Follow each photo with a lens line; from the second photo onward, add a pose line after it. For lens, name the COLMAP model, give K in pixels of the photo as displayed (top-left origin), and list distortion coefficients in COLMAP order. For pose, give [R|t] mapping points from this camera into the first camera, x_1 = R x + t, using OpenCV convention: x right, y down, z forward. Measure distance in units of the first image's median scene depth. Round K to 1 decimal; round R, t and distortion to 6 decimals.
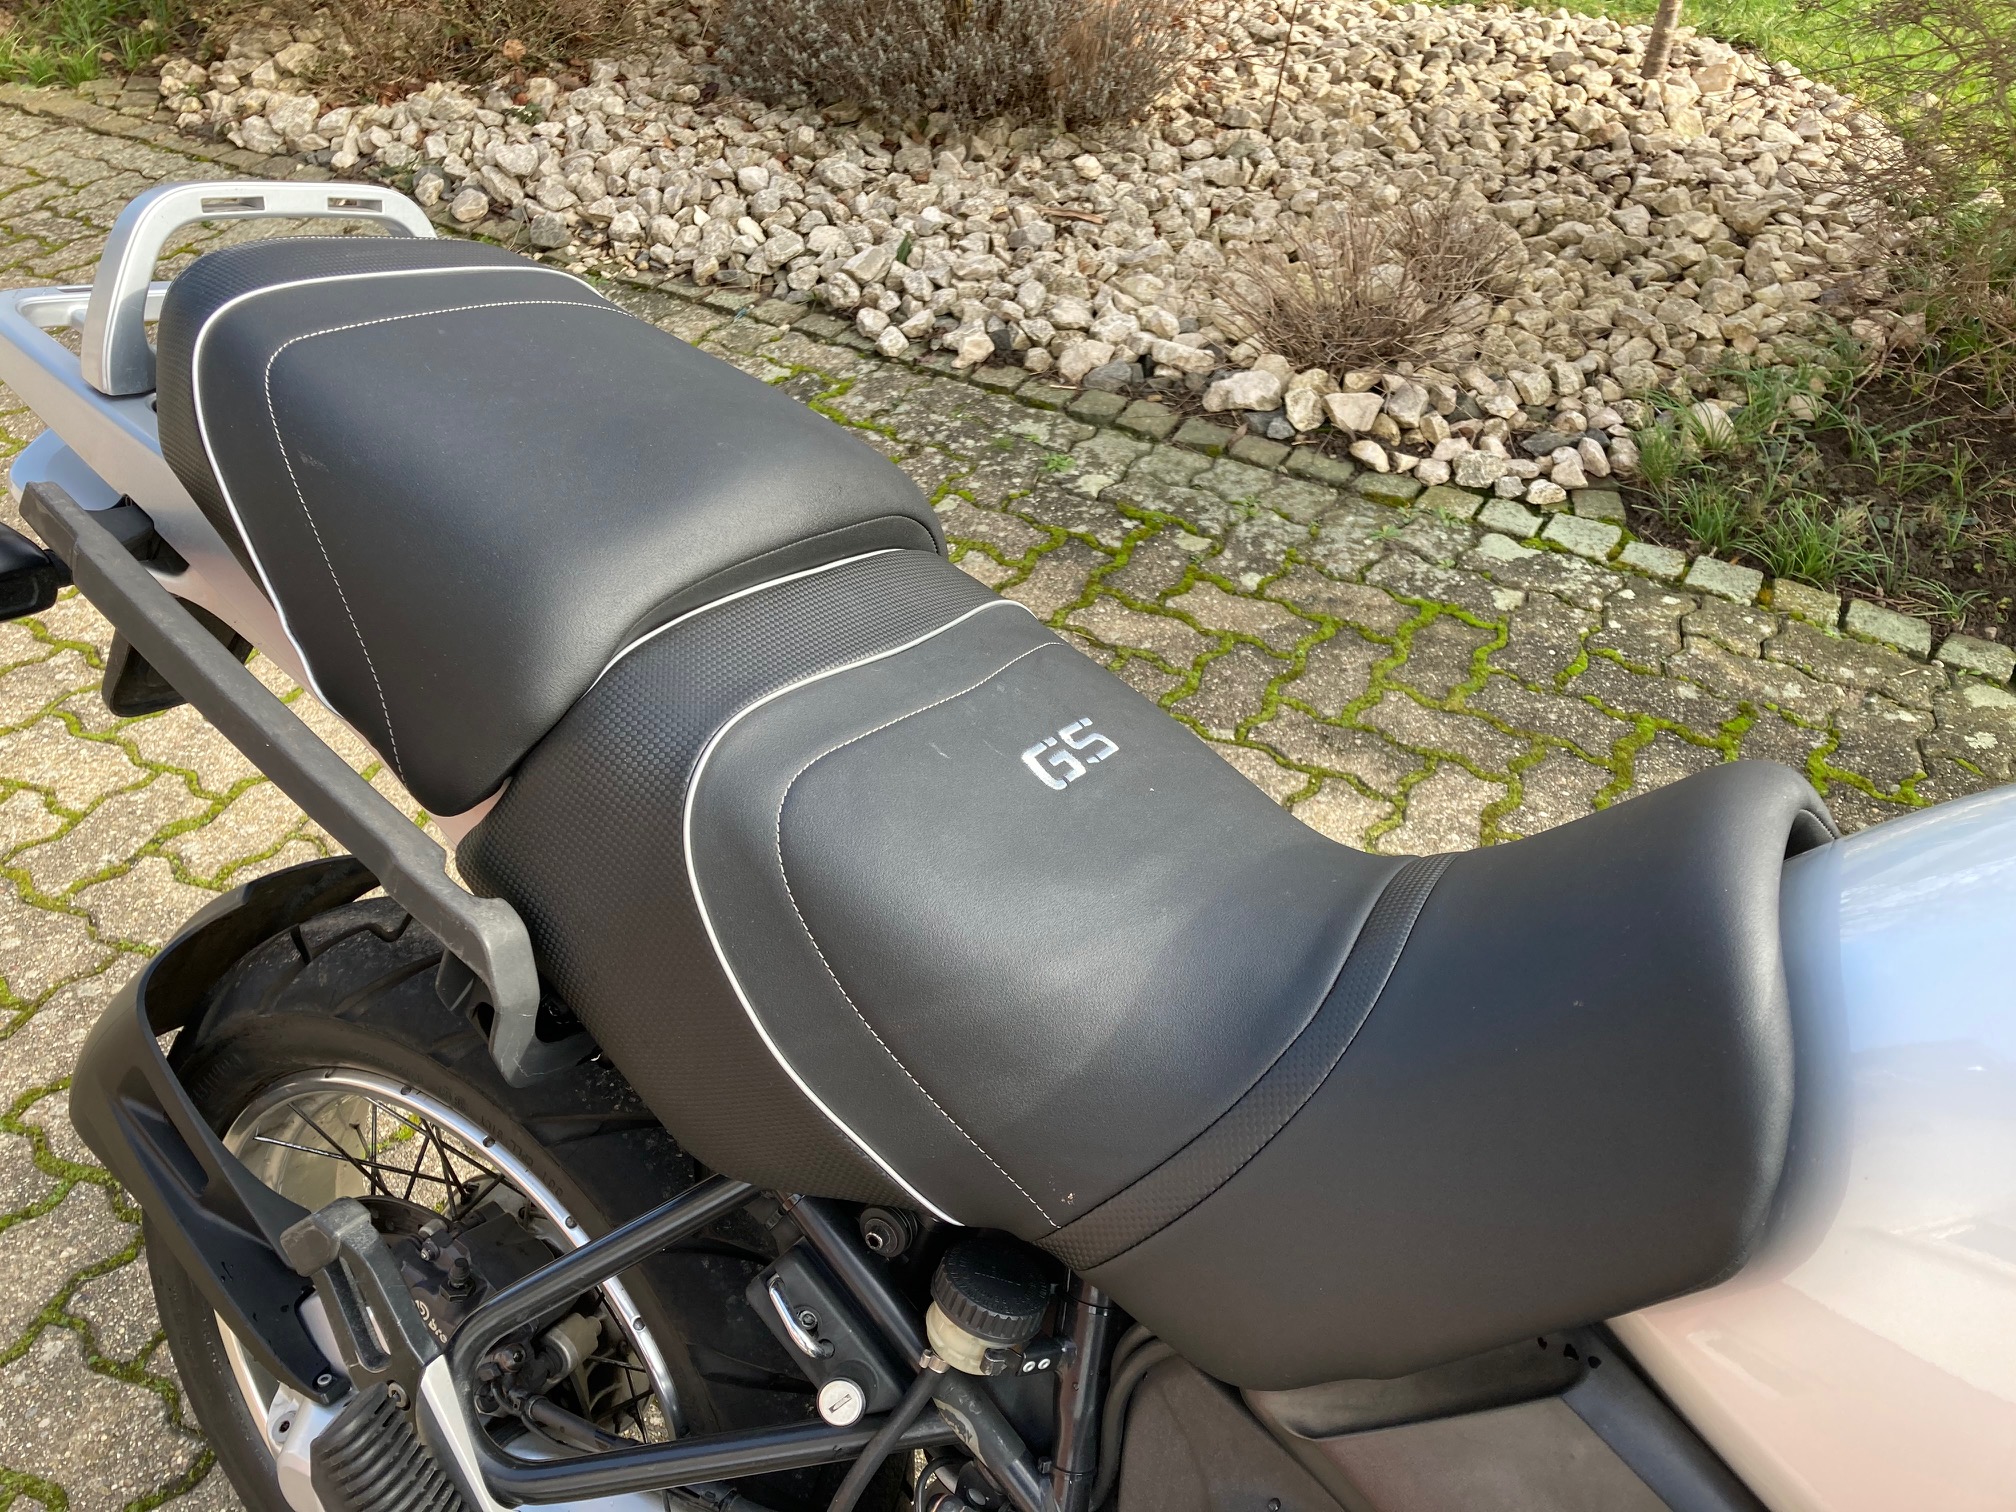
lens RADIAL K [[1639.2, 0, 1008.0], [0, 1639.2, 756.0], [0, 0, 1]] dist [0.006568, 0.014748]
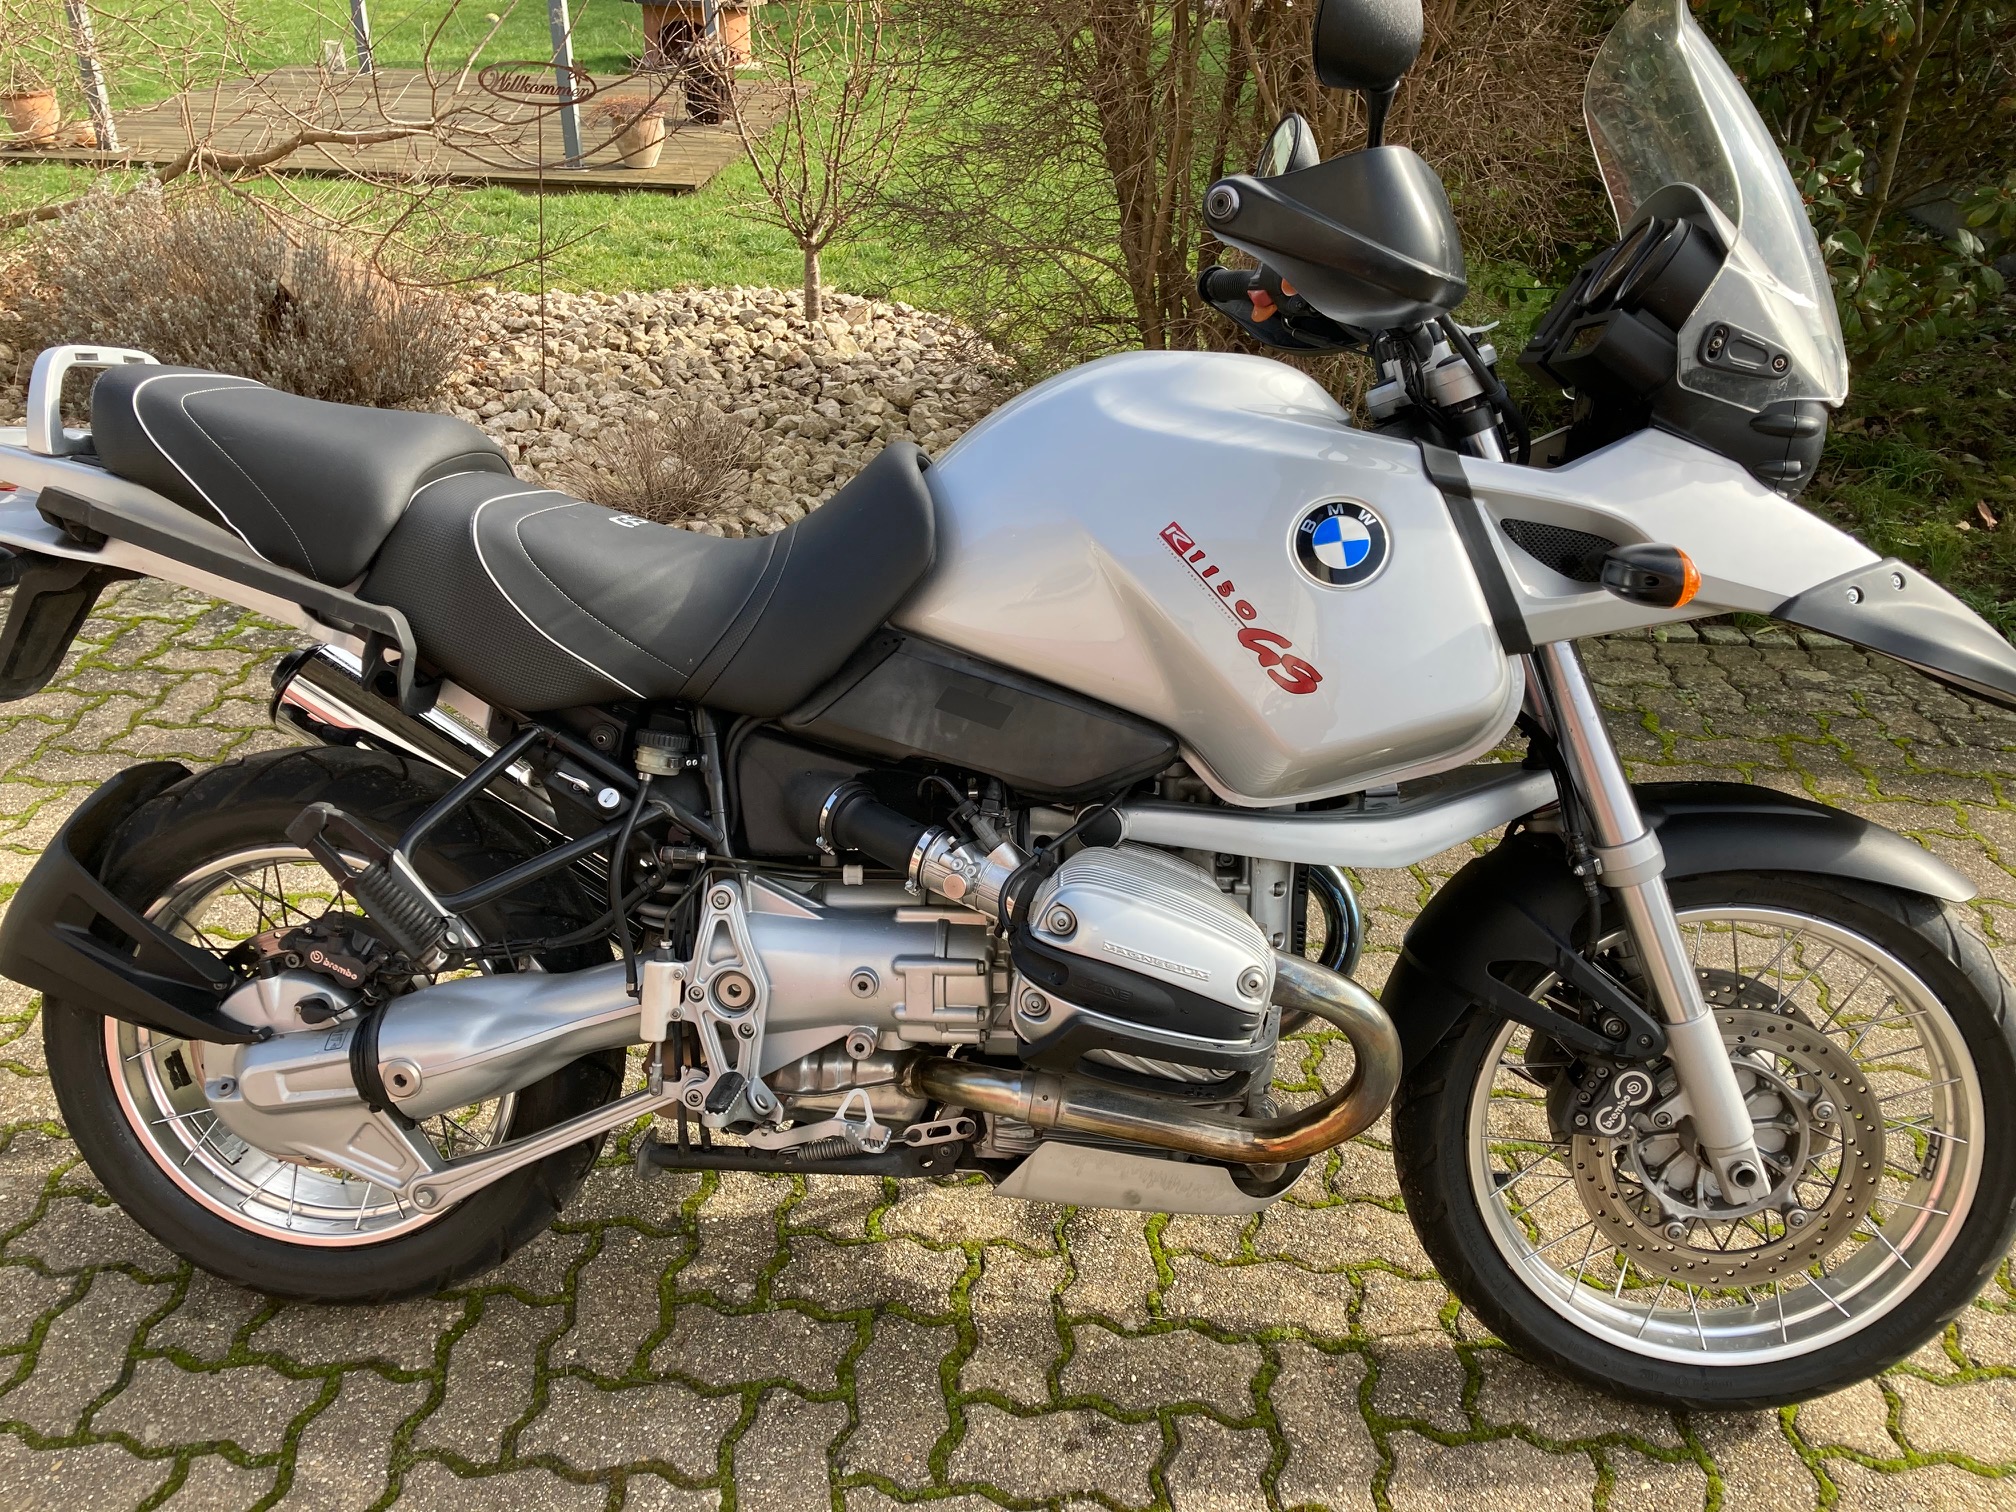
lens RADIAL K [[1613.5, 0, 1008.0], [0, 1613.5, 756.0], [0, 0, 1]] dist [0.017993, -0.001858]
pose [[0.889054, -0.222126, 0.400303, -0.089636], [0.287425, 0.951417, -0.110421, 0.137075], [-0.356328, 0.213228, 0.909706, -0.216475]]
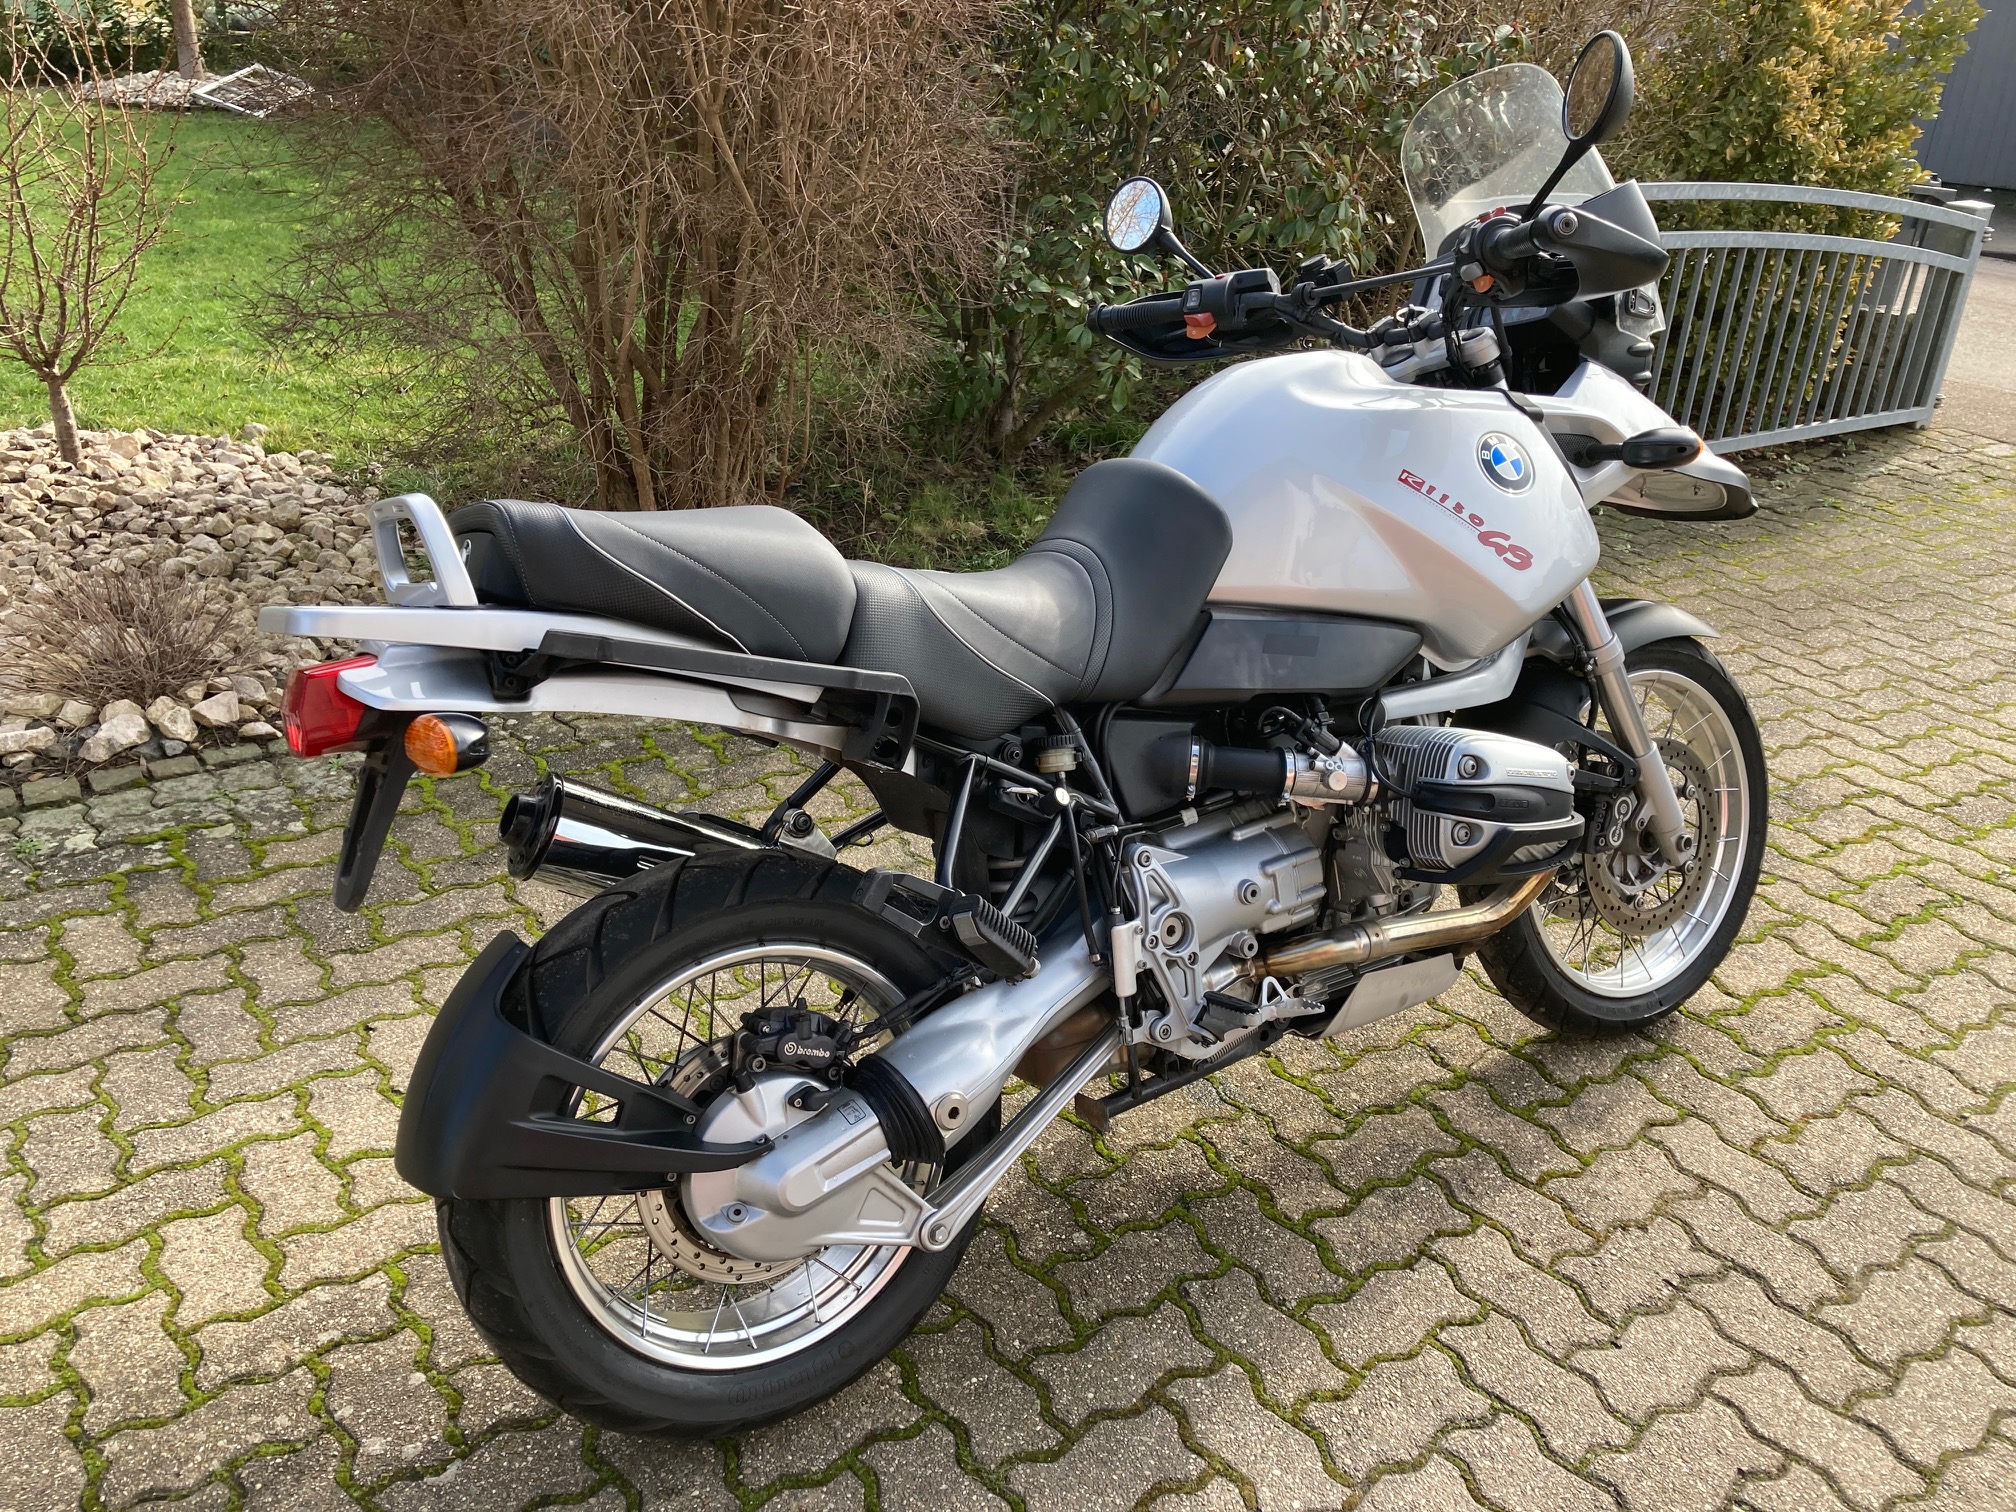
lens RADIAL K [[1611.2, 0, 1008.0], [0, 1611.2, 756.0], [0, 0, 1]] dist [0.000660, 0.004608]
pose [[0.427973, -0.390965, 0.814853, -0.389695], [0.549414, 0.828422, 0.108914, 0.006731], [-0.717624, 0.401079, 0.569344, -0.062448]]
